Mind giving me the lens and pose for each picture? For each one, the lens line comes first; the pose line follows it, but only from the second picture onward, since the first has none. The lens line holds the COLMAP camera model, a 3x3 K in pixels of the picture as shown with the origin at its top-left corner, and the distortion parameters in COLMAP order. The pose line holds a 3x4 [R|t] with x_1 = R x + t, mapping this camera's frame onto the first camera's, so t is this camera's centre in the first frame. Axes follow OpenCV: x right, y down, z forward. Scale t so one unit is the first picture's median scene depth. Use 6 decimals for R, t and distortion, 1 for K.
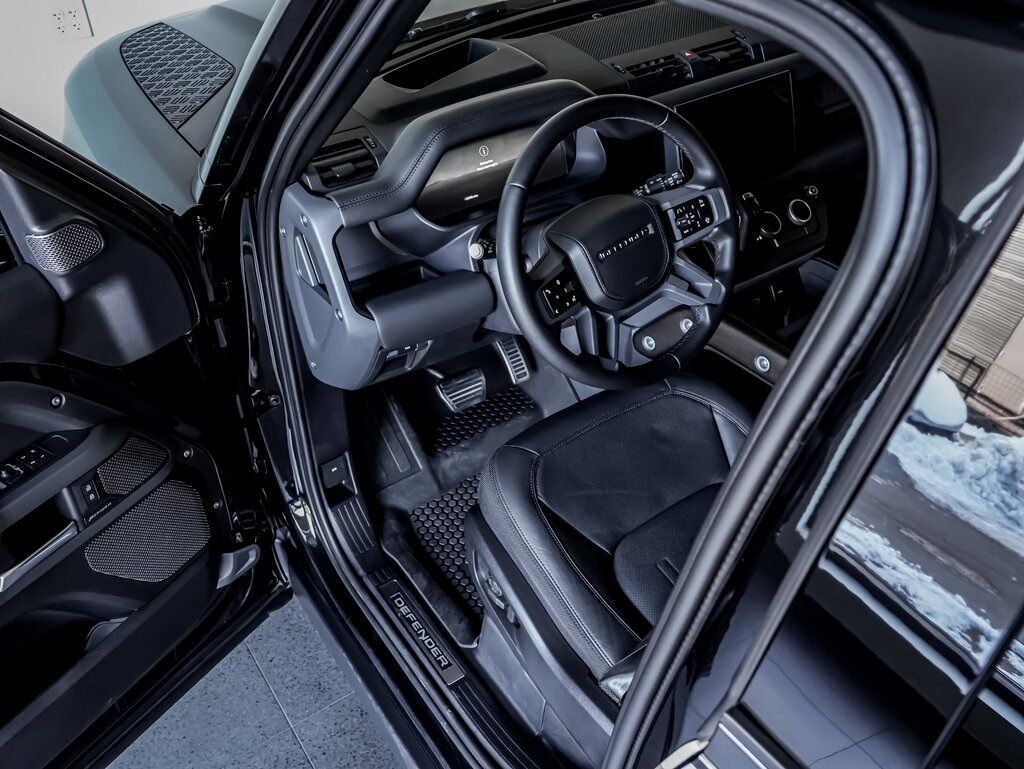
lens RADIAL K [[931.5, 0, 512.0], [0, 931.5, 384.5], [0, 0, 1]] dist [0.005795, -0.007998]
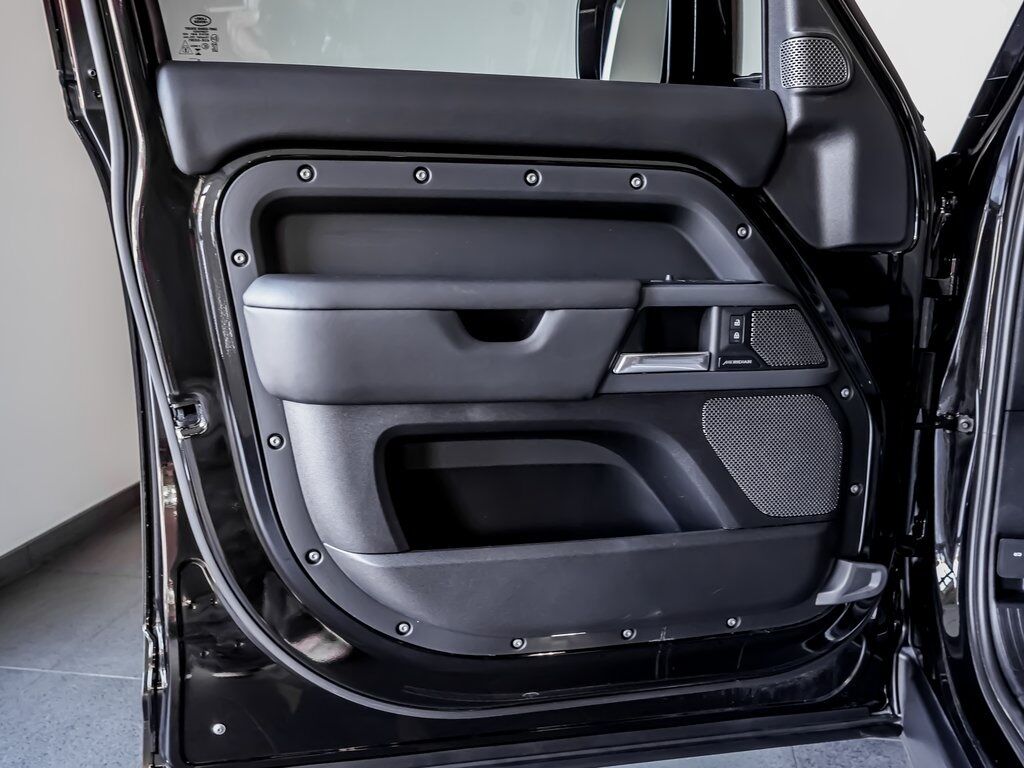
lens RADIAL K [[931.5, 0, 512.0], [0, 931.5, 384.0], [0, 0, 1]] dist [0.005795, -0.007998]
pose [[0.717075, 0.149438, -0.680787, 0.009809], [-0.433447, 0.860512, -0.267662, 0.490051], [0.545827, 0.487019, 0.681825, 0.294293]]
